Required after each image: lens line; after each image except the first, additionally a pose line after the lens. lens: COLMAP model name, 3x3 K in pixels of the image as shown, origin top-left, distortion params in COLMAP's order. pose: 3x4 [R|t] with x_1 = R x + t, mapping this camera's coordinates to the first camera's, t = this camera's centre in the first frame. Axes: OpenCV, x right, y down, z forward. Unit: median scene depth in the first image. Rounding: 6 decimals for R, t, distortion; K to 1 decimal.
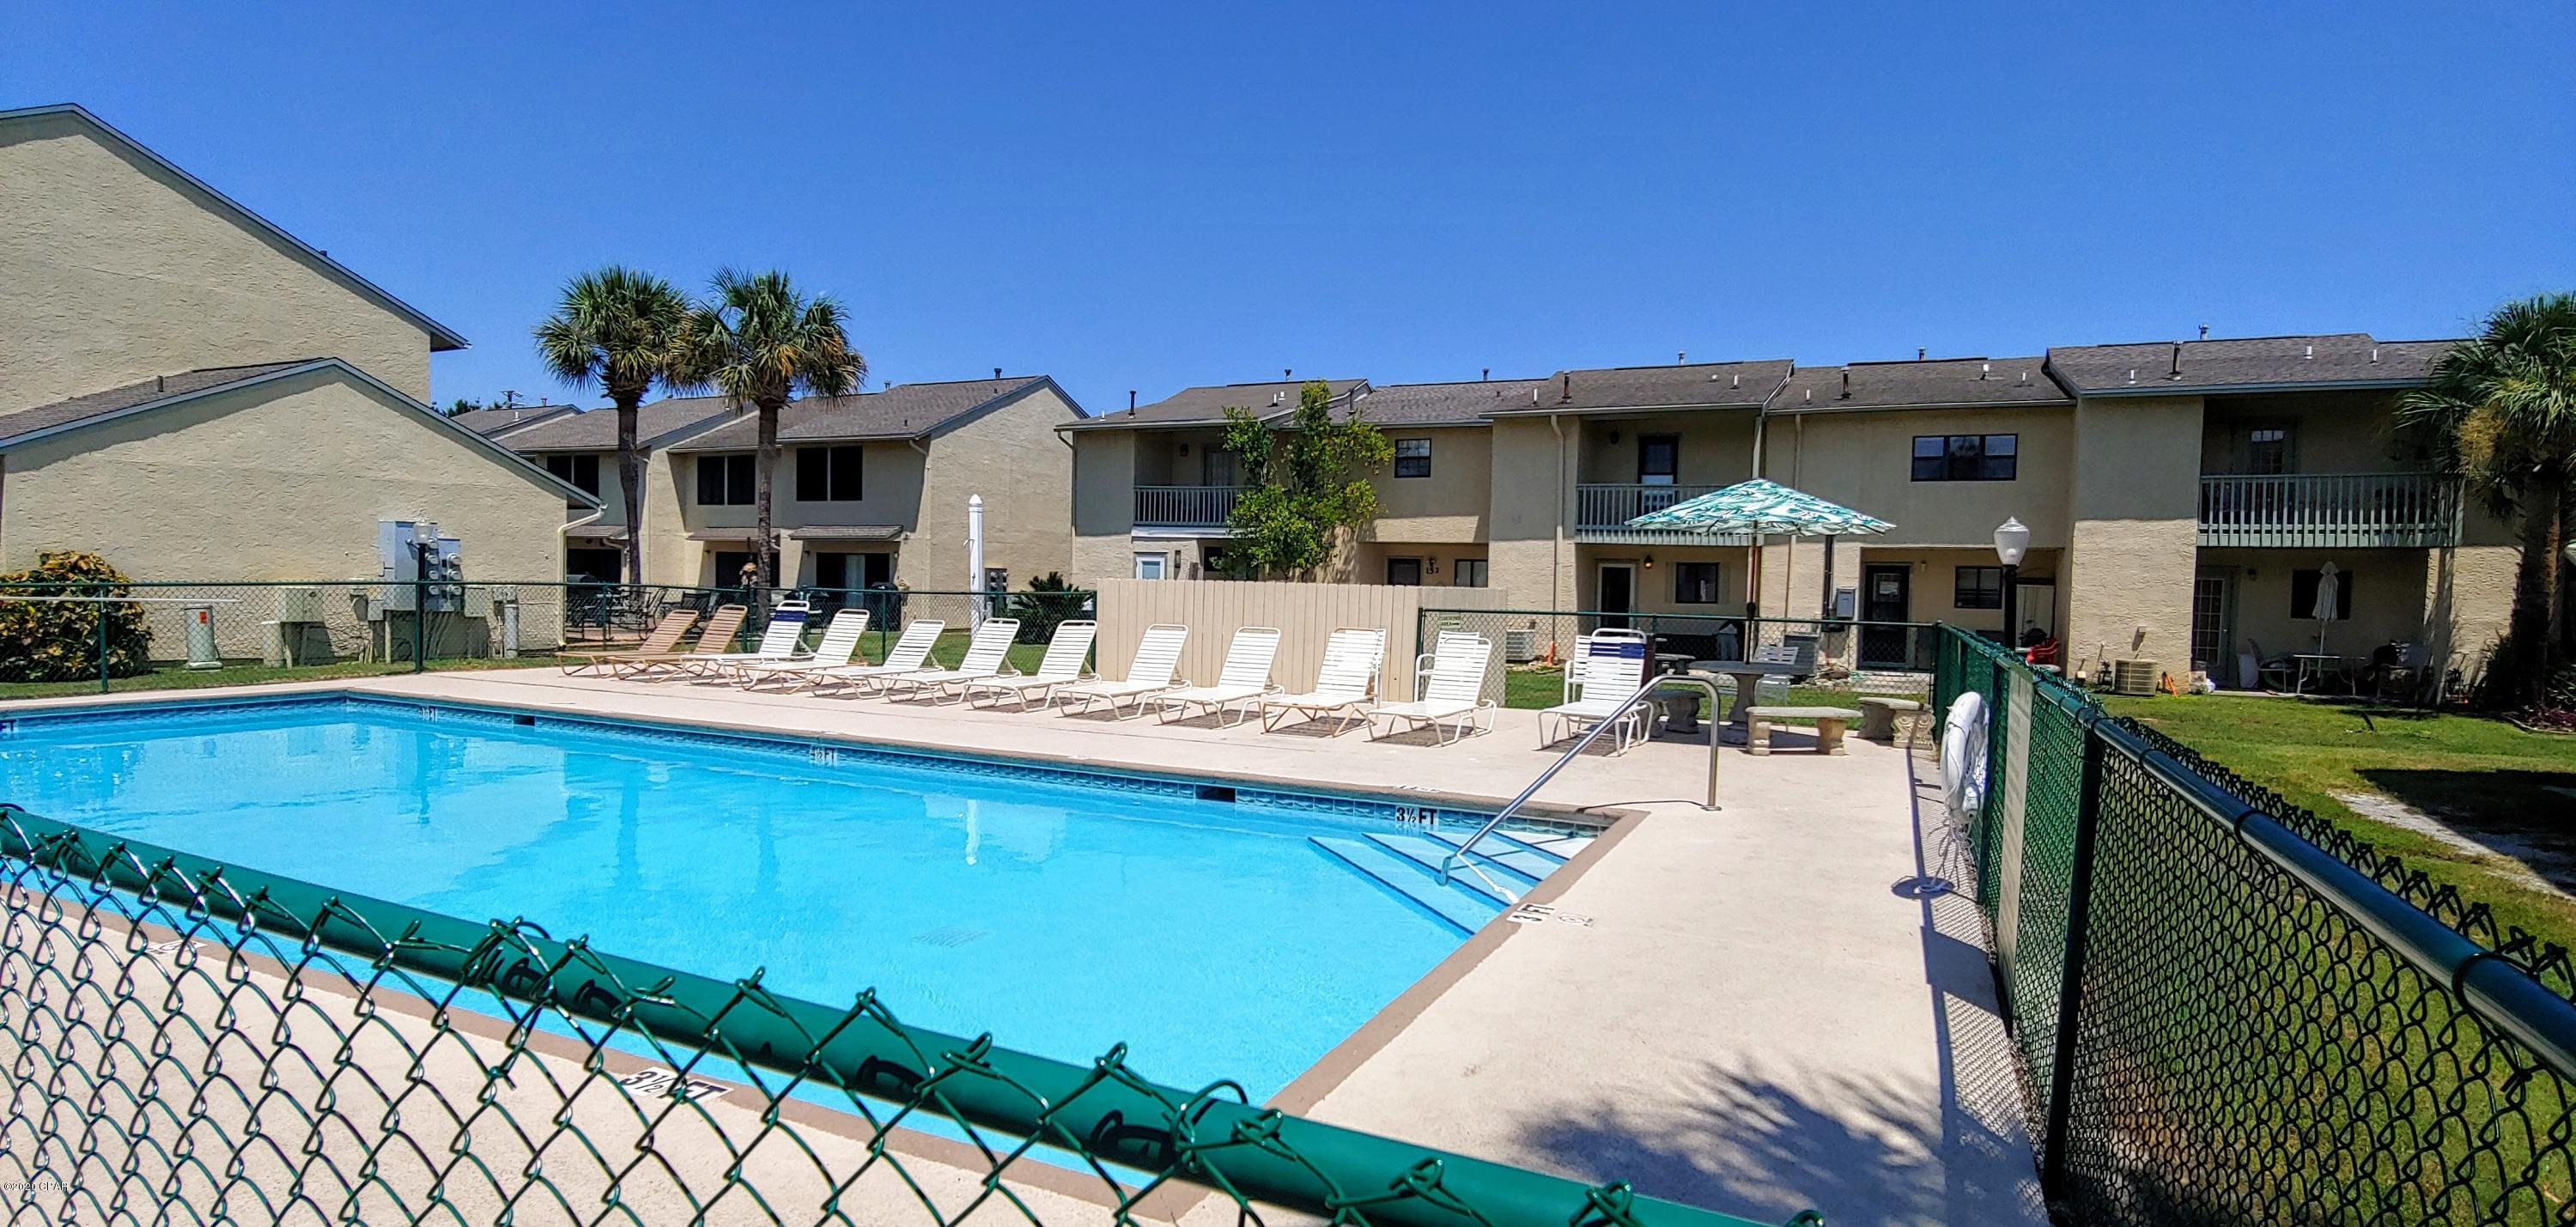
lens RADIAL K [[1291.9, 0, 1290.6], [0, 1291.9, 642.5], [0, 0, 1]] dist [-0.033369, 0.010528]
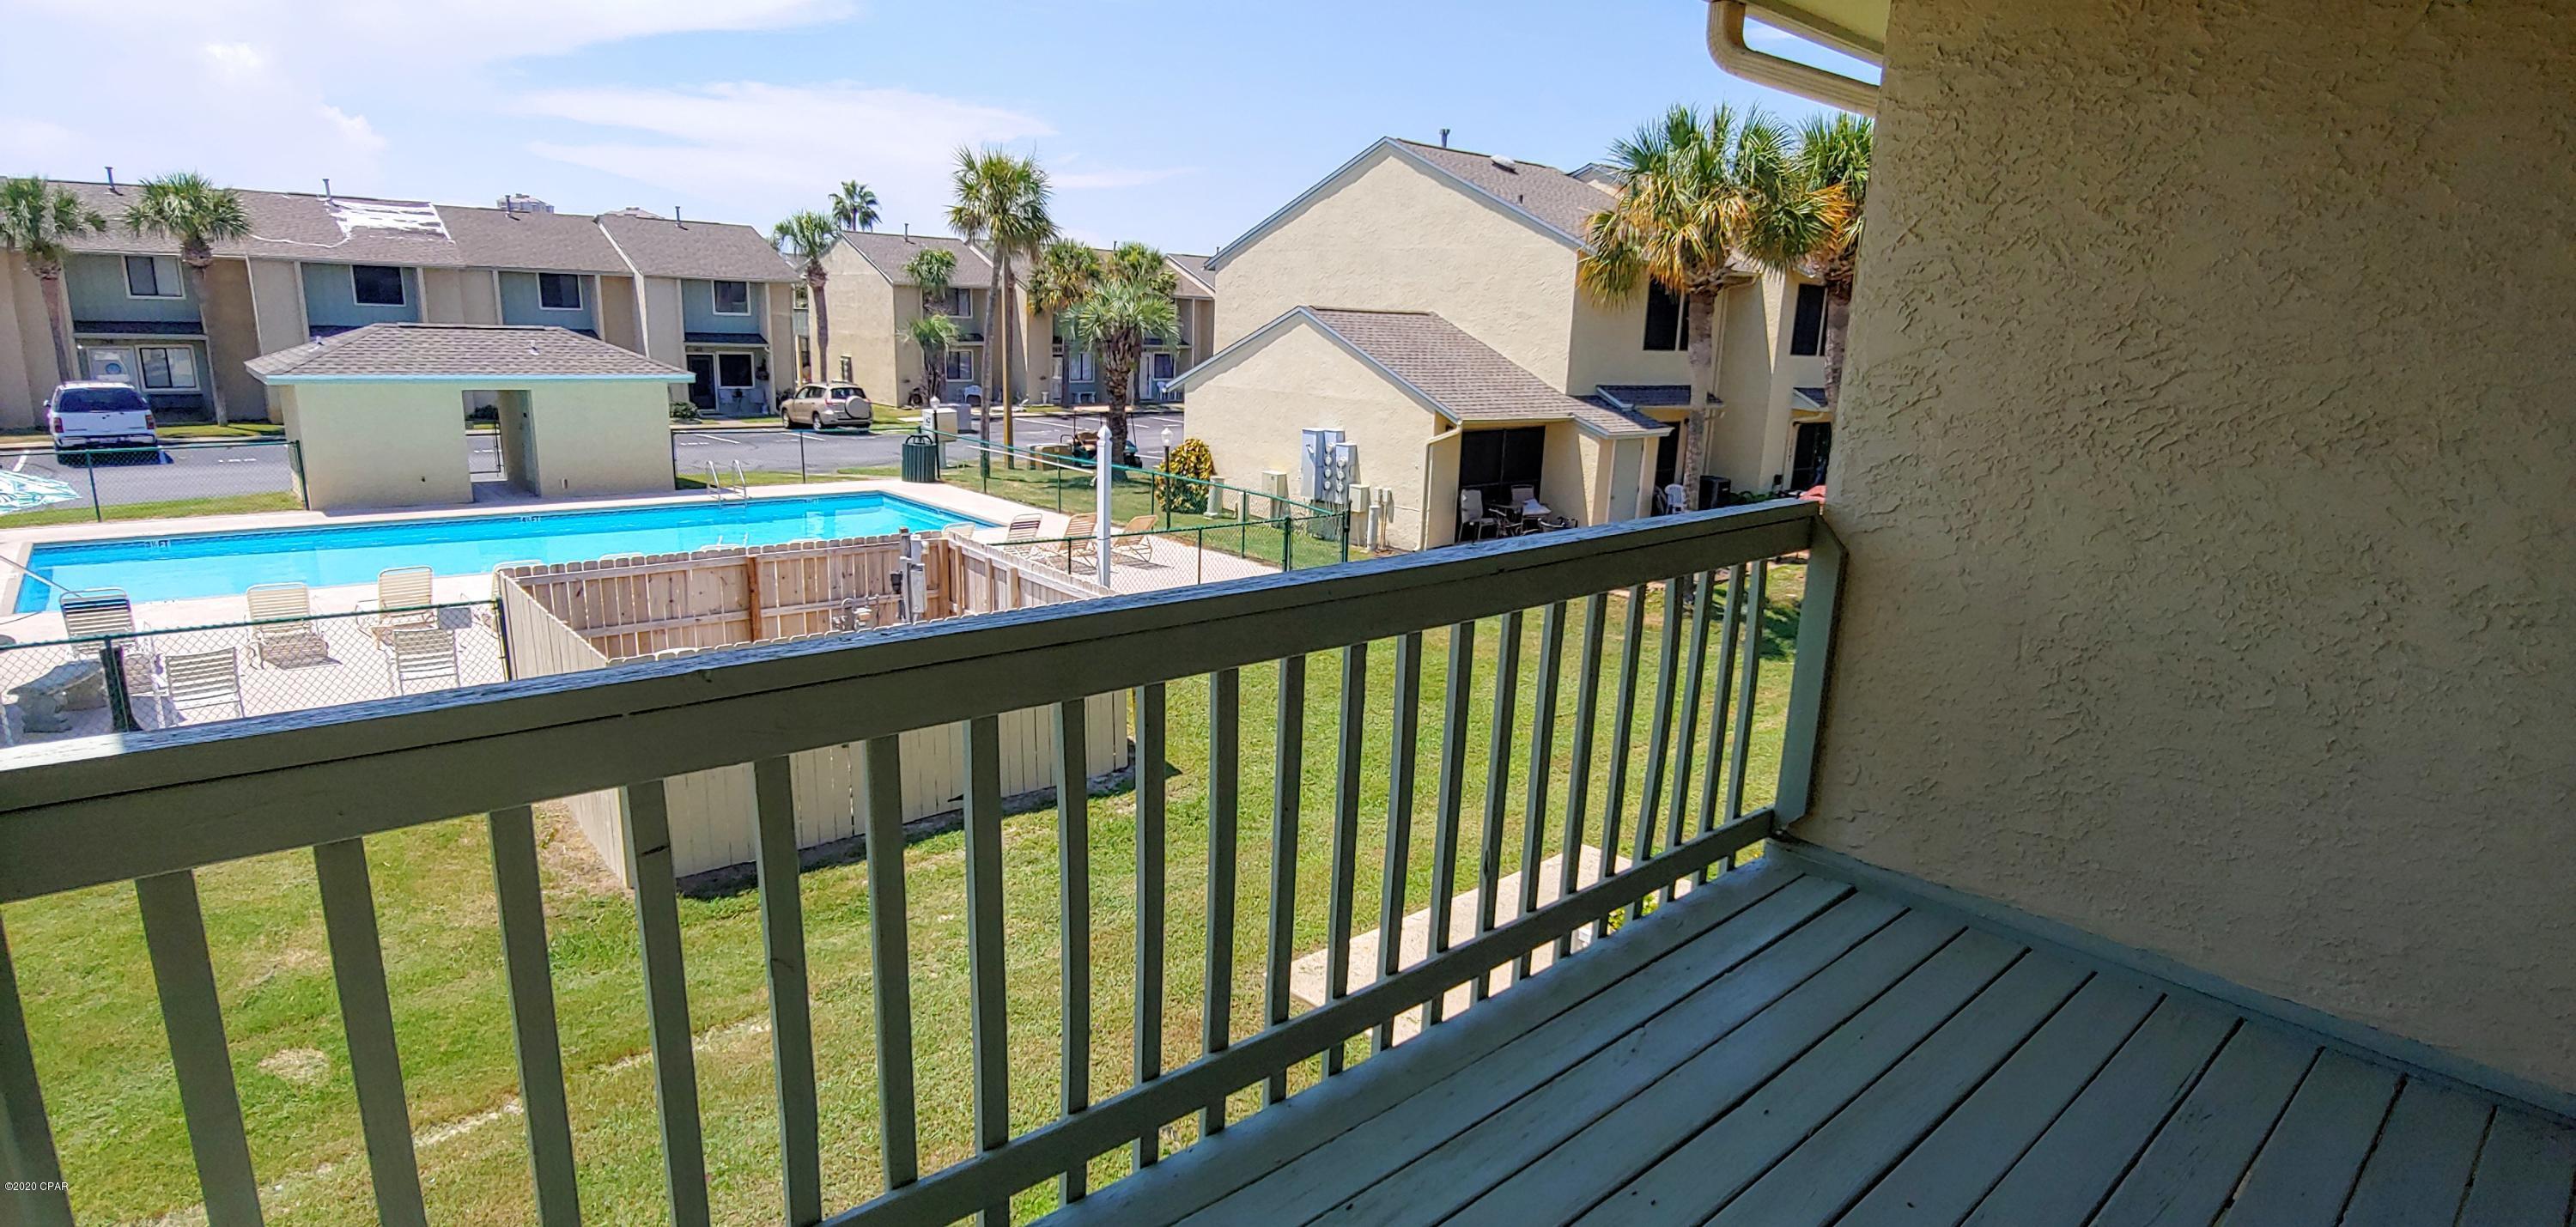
lens RADIAL K [[1285.1, 0, 1289.6], [0, 1285.1, 641.7], [0, 0, 1]] dist [-0.016417, 0.000296]
pose [[-0.380341, 0.190634, -0.904986, 0.622936], [-0.093458, 0.965594, 0.242679, -0.232339], [0.920112, 0.176879, -0.349439, 1.699426]]
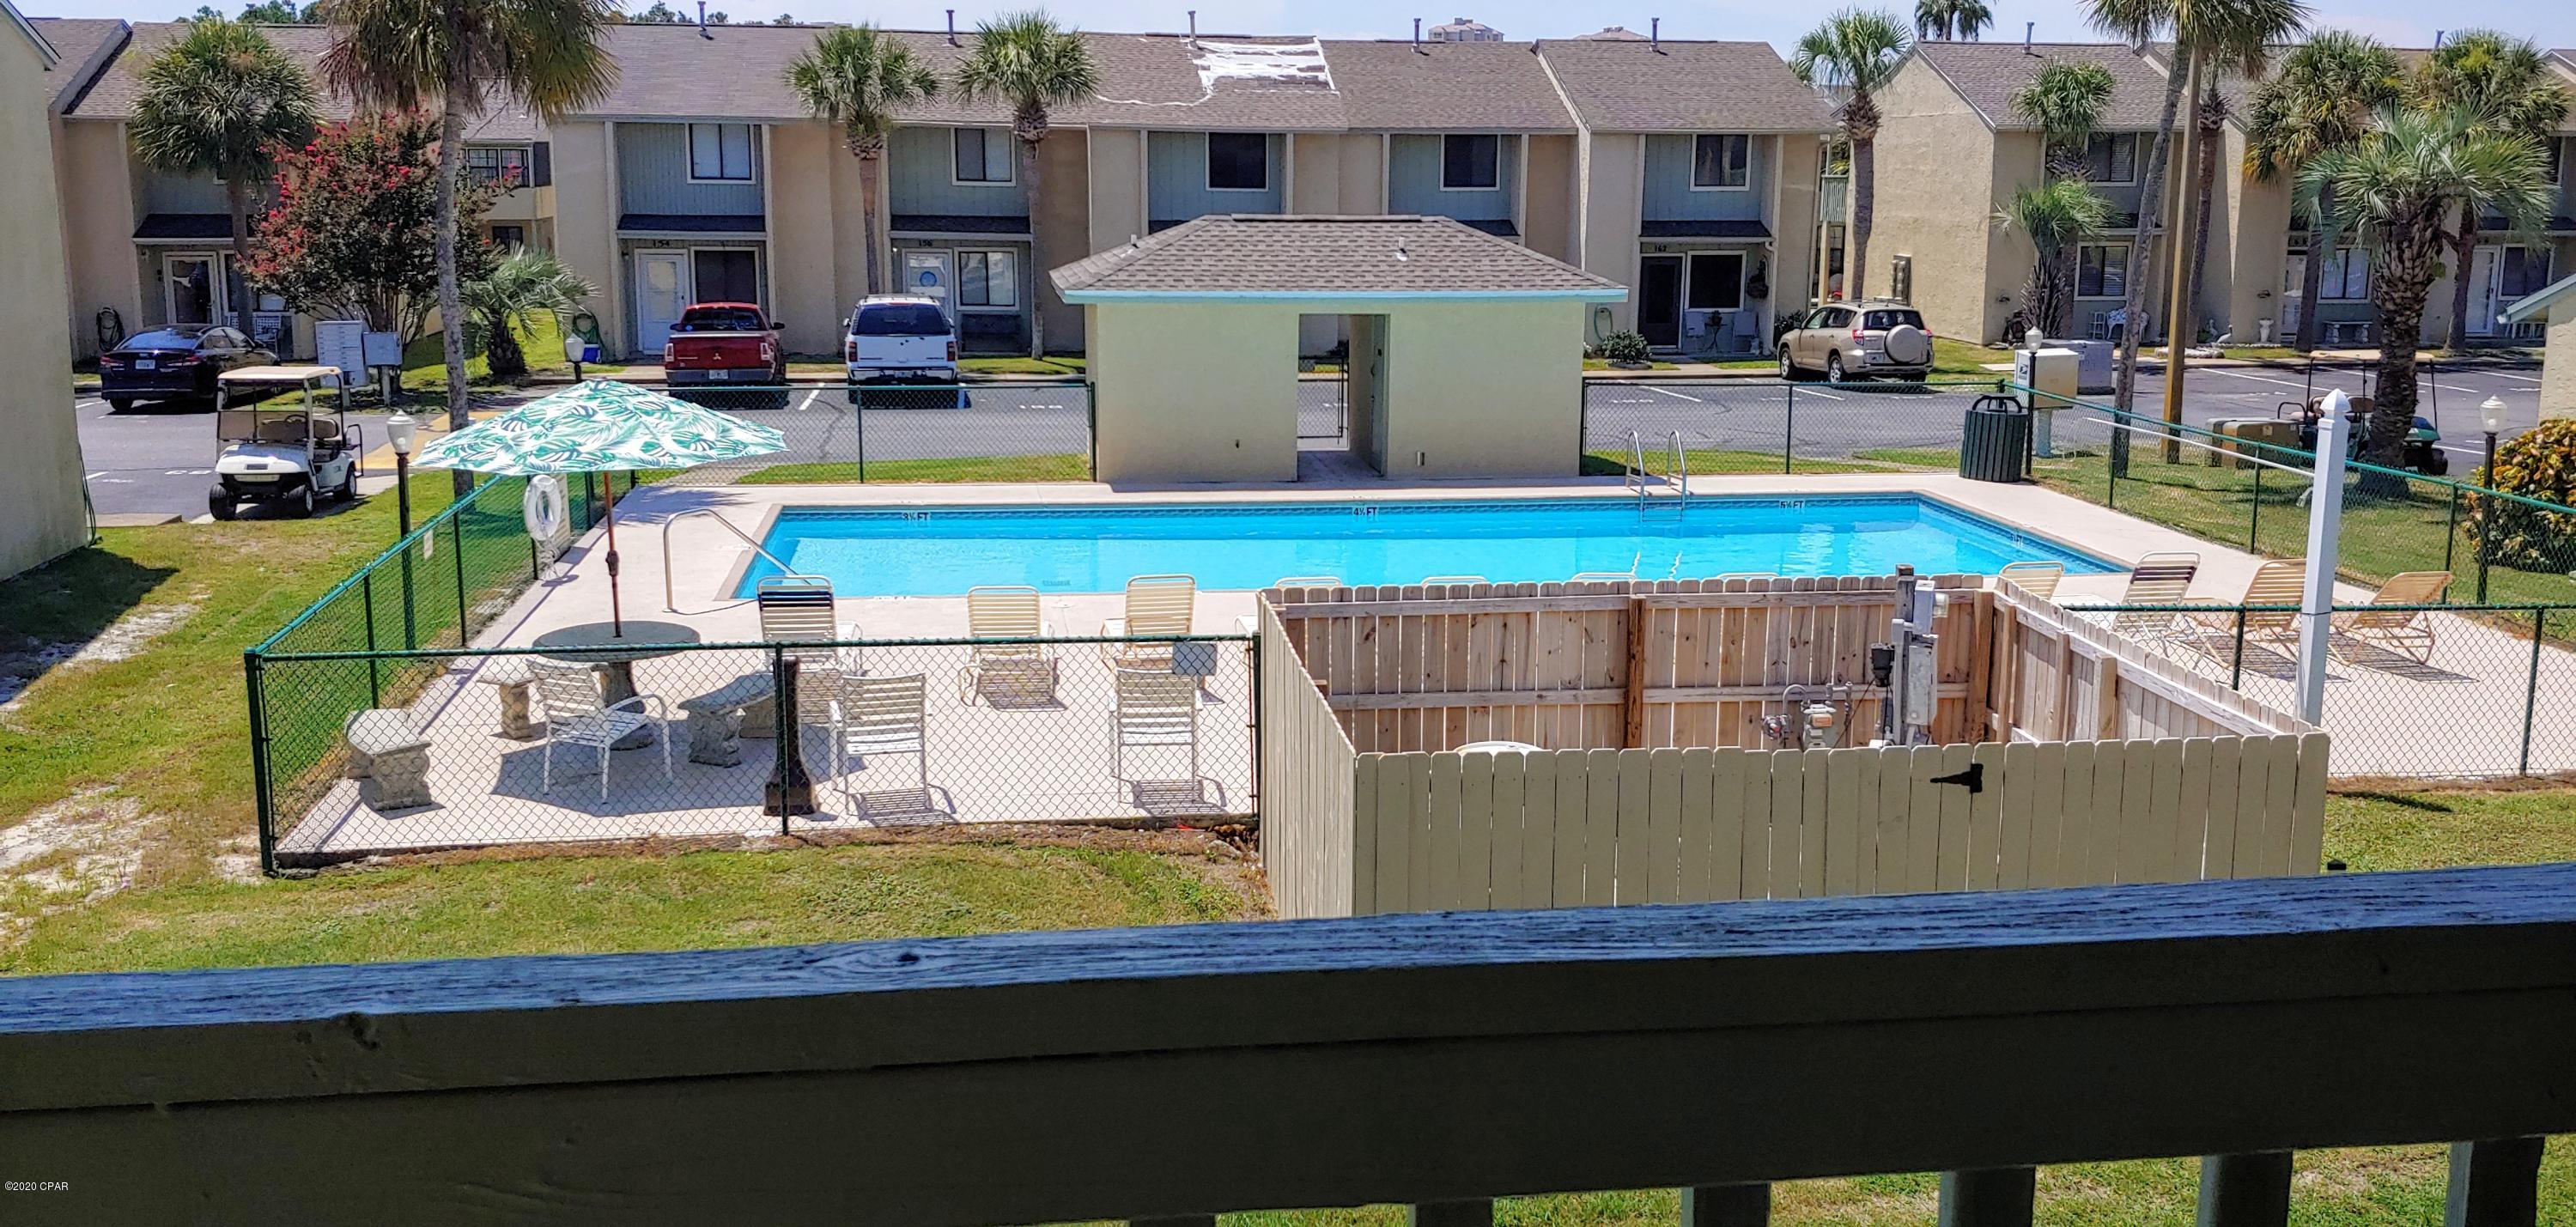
lens RADIAL K [[2237.1, 0, 1323.2], [0, 2237.1, 593.6], [0, 0, 1]] dist [0.132089, -0.342819]
pose [[-0.829164, 0.077521, -0.553605, 0.553113], [-0.054072, 0.974572, 0.217455, -0.230920], [0.556385, 0.210240, -0.803888, 1.692297]]
